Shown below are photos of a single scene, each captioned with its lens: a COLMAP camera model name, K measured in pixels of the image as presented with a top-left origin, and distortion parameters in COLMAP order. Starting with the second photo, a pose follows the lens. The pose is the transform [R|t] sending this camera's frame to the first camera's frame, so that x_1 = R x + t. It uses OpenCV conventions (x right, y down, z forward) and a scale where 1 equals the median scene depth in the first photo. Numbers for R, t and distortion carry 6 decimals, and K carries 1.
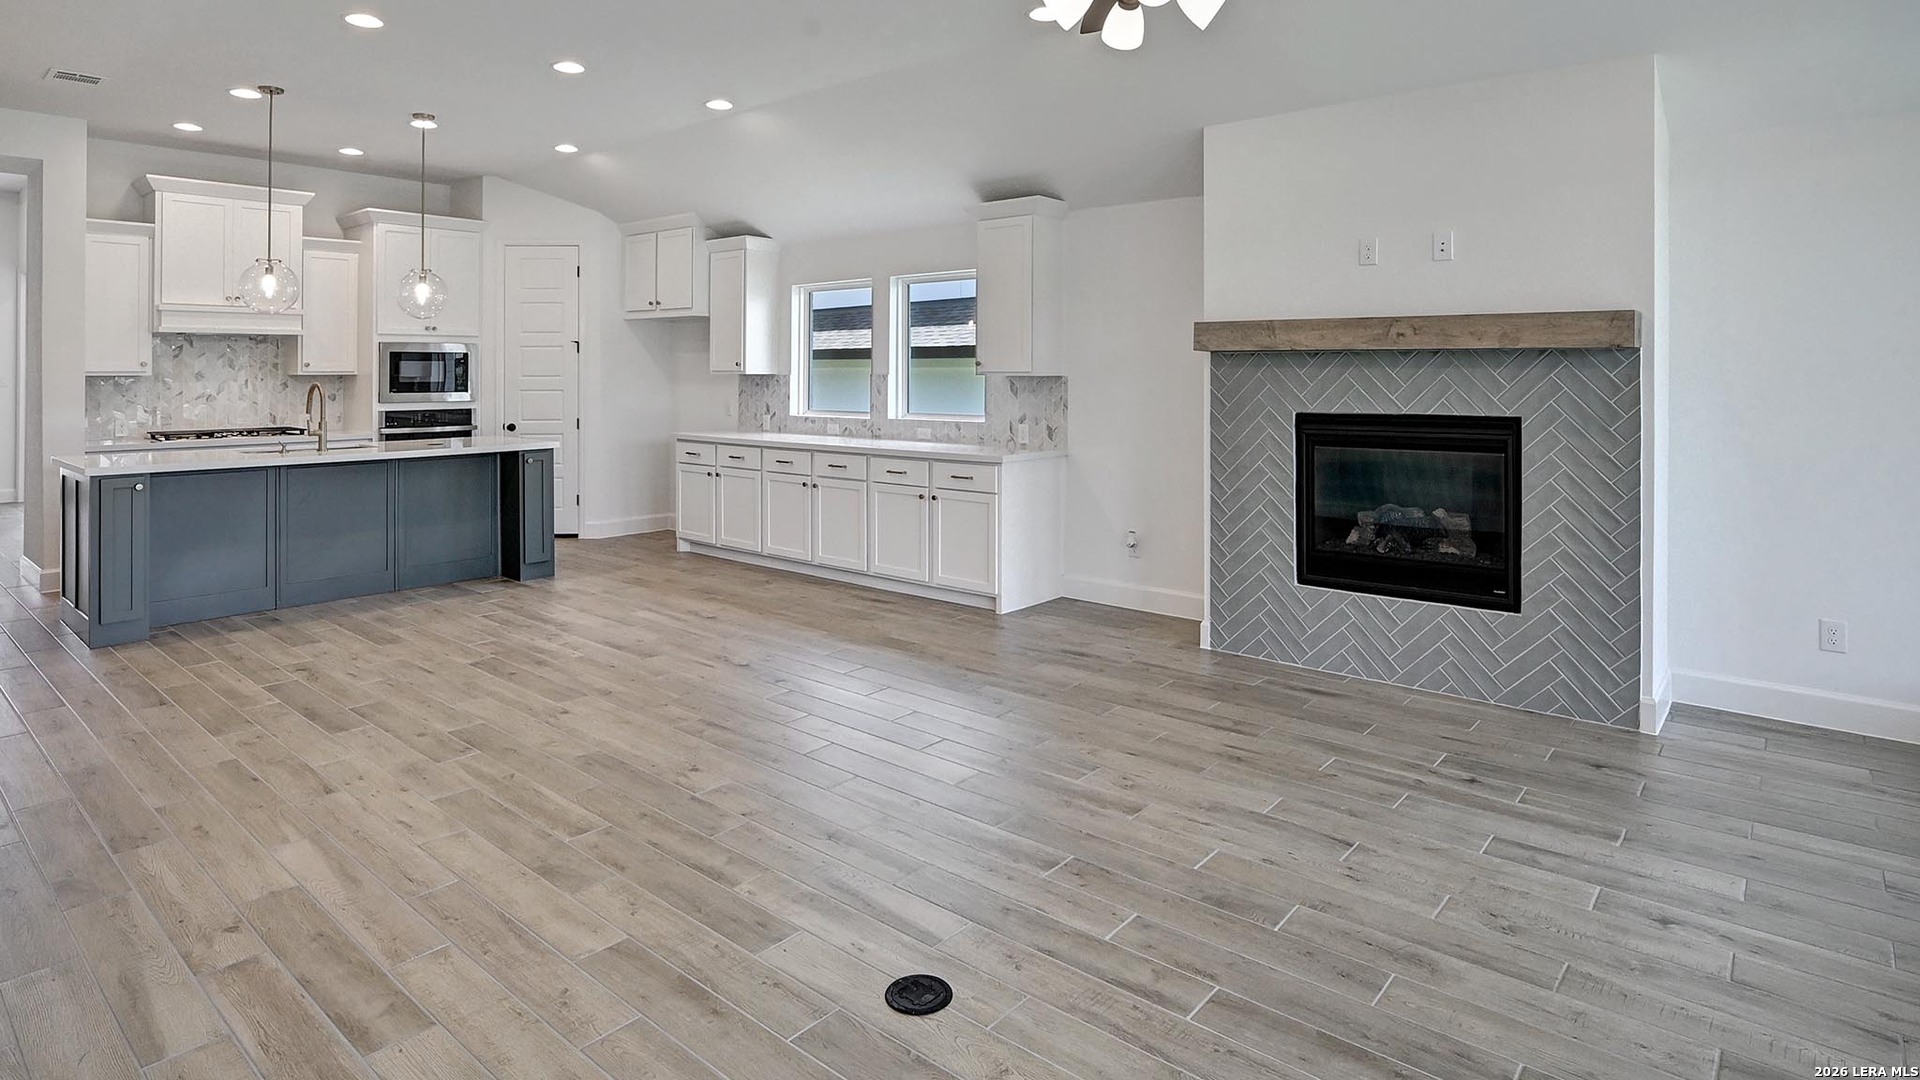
lens RADIAL K [[1033.0, 0, 960.8], [0, 1033.0, 497.3], [0, 0, 1]] dist [-0.000976, -0.000699]
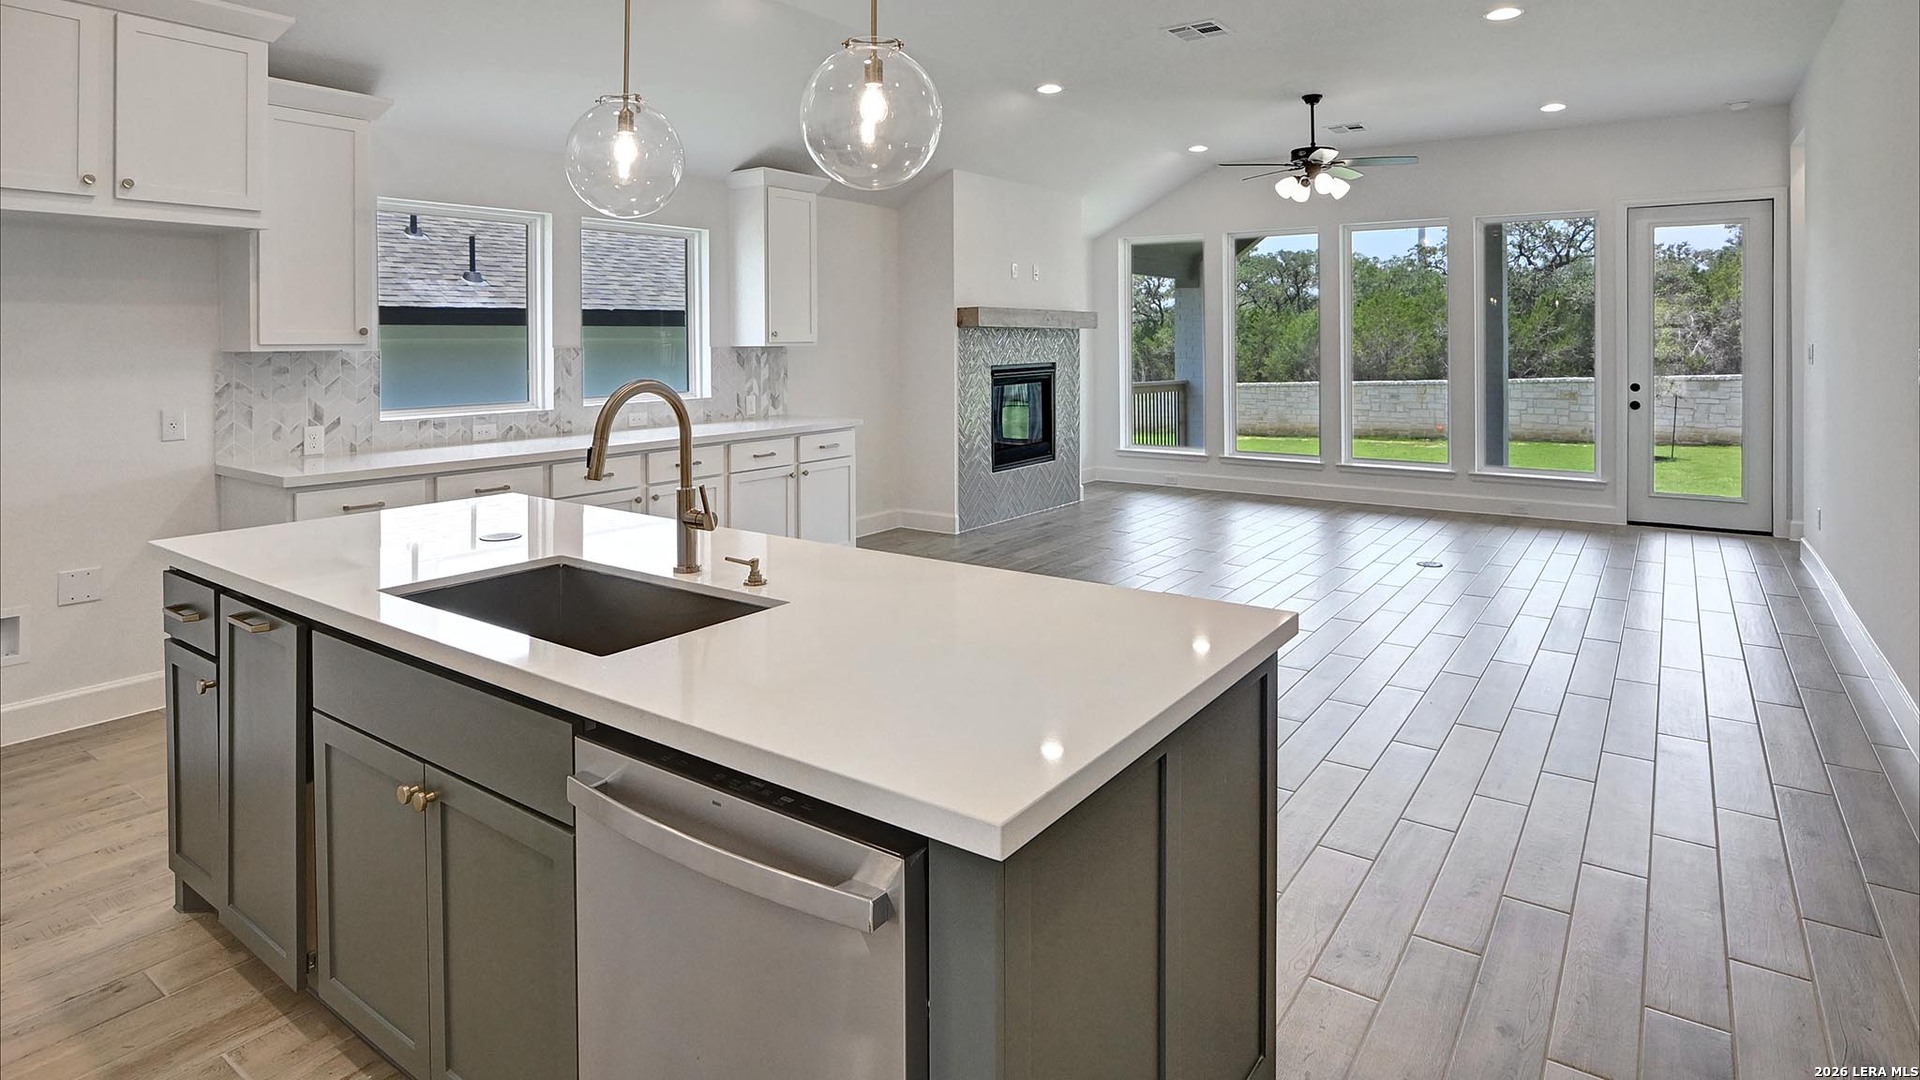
lens RADIAL K [[1008.7, 0, 900.9], [0, 1008.7, 535.9], [0, 0, 1]] dist [-0.002235, -0.000539]
pose [[-0.053559, -0.192772, 0.979781, -0.809472], [0.125018, 0.972175, 0.198109, -0.099047], [-0.990708, 0.133100, -0.027968, 0.785144]]
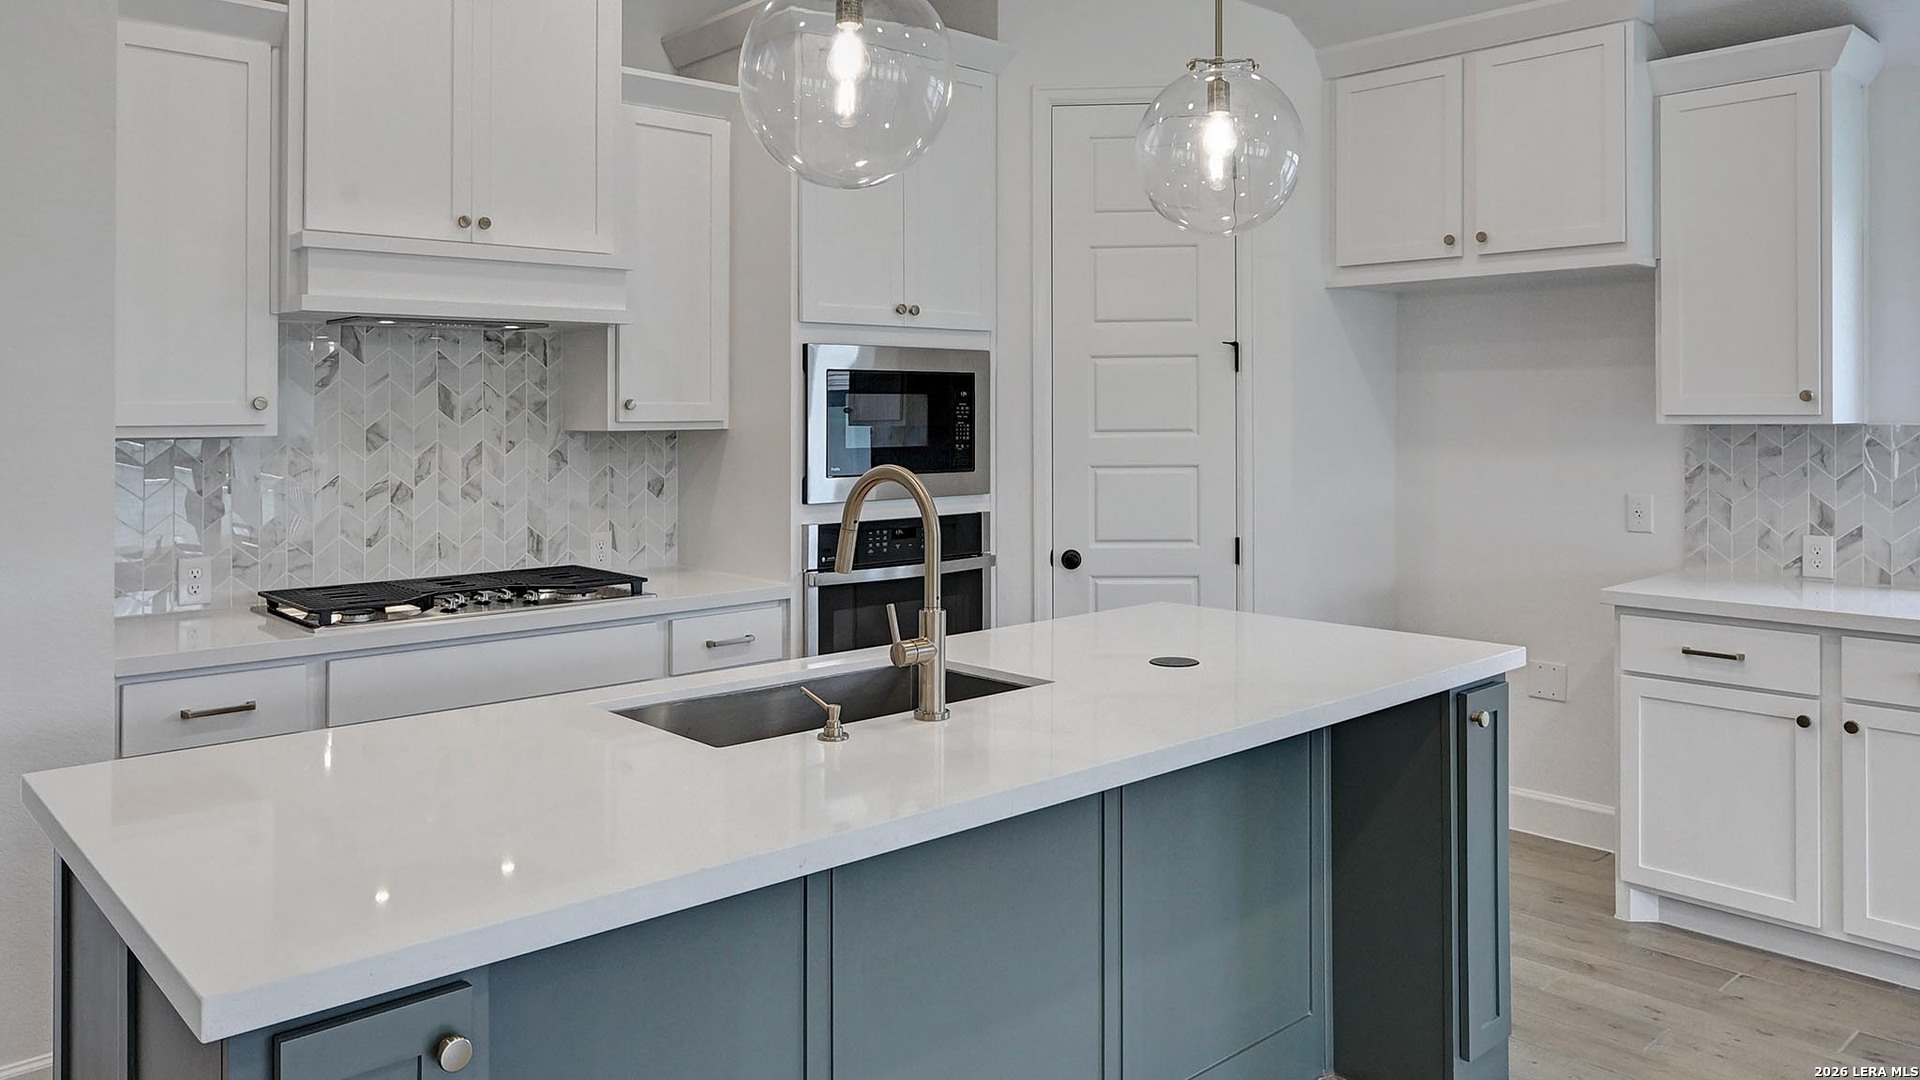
lens RADIAL K [[1360.4, 0, 957.4], [0, 1360.4, 585.7], [0, 0, 1]] dist [-0.005080, -0.002084]
pose [[0.994065, 0.009011, -0.108410, -0.469596], [-0.008669, 0.999956, 0.003622, -0.065987], [0.108437, -0.002661, 0.994100, 0.527479]]
